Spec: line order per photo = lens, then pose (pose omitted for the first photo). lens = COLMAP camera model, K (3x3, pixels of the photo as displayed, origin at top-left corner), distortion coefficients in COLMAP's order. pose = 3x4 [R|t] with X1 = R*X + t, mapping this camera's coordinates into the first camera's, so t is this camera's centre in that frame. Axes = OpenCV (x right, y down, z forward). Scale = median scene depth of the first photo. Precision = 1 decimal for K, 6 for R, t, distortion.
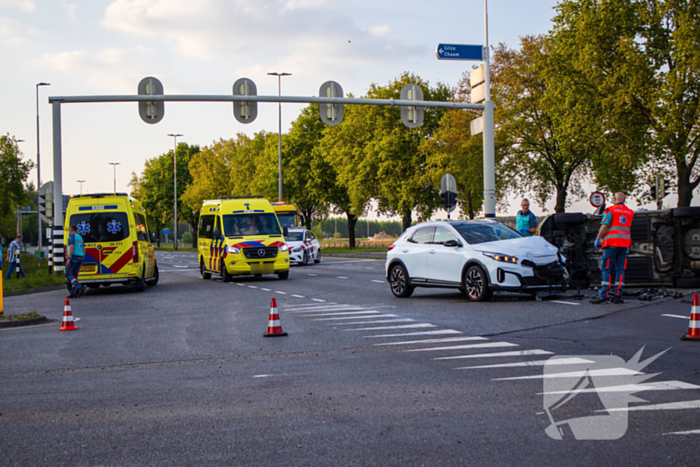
lens RADIAL K [[1072.5, 0, 380.4], [0, 1072.5, 234.4], [0, 0, 1]] dist [0.025224, 0.119923]
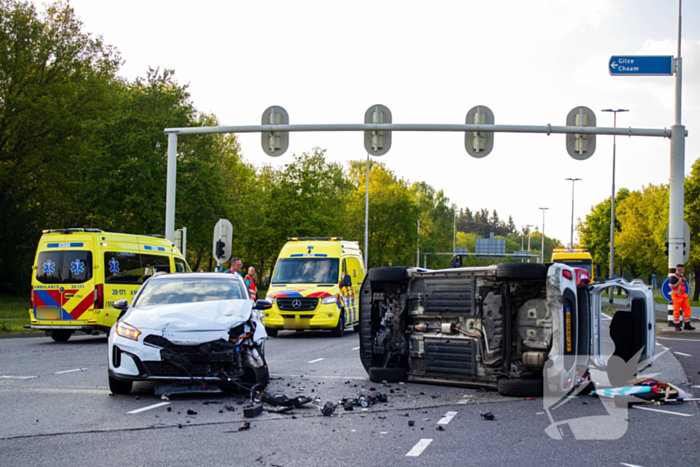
lens RADIAL K [[1072.5, 0, 380.4], [0, 1072.5, 234.4], [0, 0, 1]] dist [0.025224, 0.119923]
pose [[0.915070, 0.021823, -0.402705, 0.142640], [-0.039047, 0.998638, -0.034610, -0.005503], [0.401401, 0.047395, 0.914675, 0.124358]]
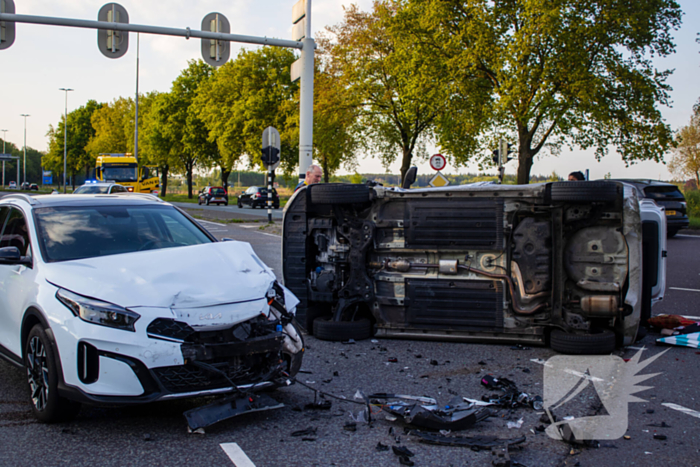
lens RADIAL K [[897.9, 0, 350.0], [0, 897.9, 233.5], [0, 0, 1]] dist [-0.001811, 0.019040]
pose [[0.995019, 0.029576, 0.095193, 0.045784], [-0.034442, 0.998161, 0.049889, -0.005854], [-0.093543, -0.052919, 0.994208, 0.190904]]
